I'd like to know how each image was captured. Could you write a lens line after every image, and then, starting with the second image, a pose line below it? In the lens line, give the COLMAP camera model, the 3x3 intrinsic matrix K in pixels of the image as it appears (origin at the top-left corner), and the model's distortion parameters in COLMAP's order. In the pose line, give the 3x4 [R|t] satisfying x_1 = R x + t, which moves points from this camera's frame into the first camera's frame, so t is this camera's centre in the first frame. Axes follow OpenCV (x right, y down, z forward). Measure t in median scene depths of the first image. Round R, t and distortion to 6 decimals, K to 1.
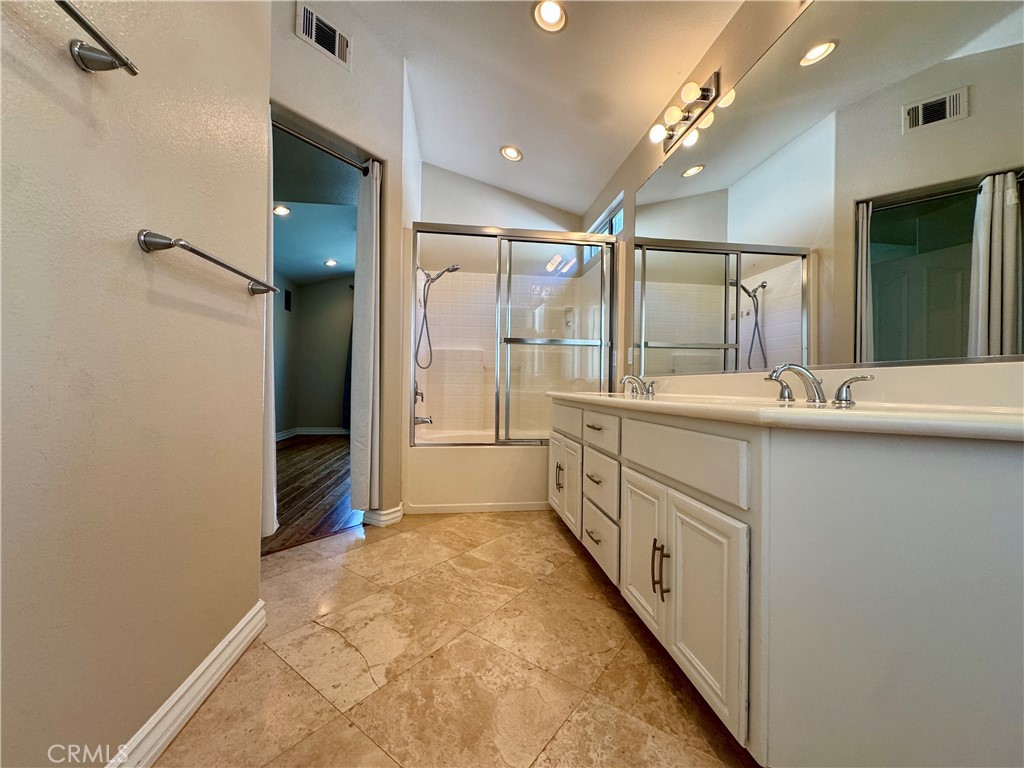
lens RADIAL K [[409.7, 0, 512.1], [0, 409.7, 386.3], [0, 0, 1]] dist [-0.000224, 0.000053]
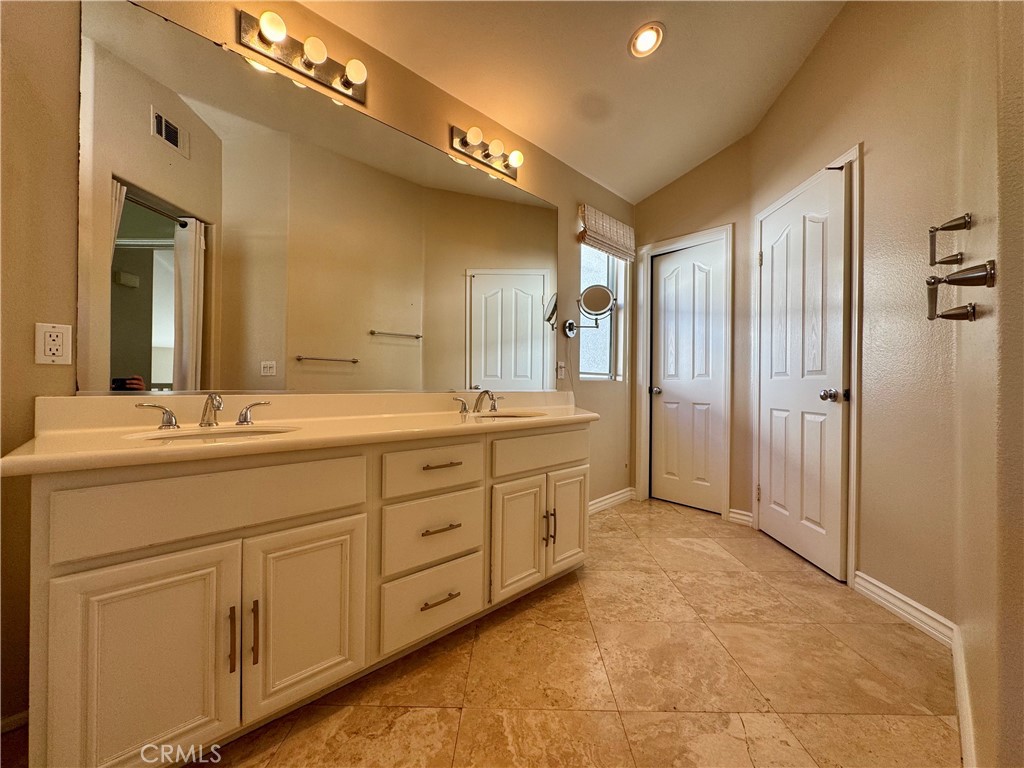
lens RADIAL K [[409.7, 0, 511.6], [0, 409.7, 382.0], [0, 0, 1]] dist [-0.000224, 0.000053]
pose [[-0.593766, -0.013217, 0.804529, -0.682042], [-0.014935, 0.999874, 0.005404, -0.091632], [-0.804499, -0.008807, -0.593889, 1.763939]]
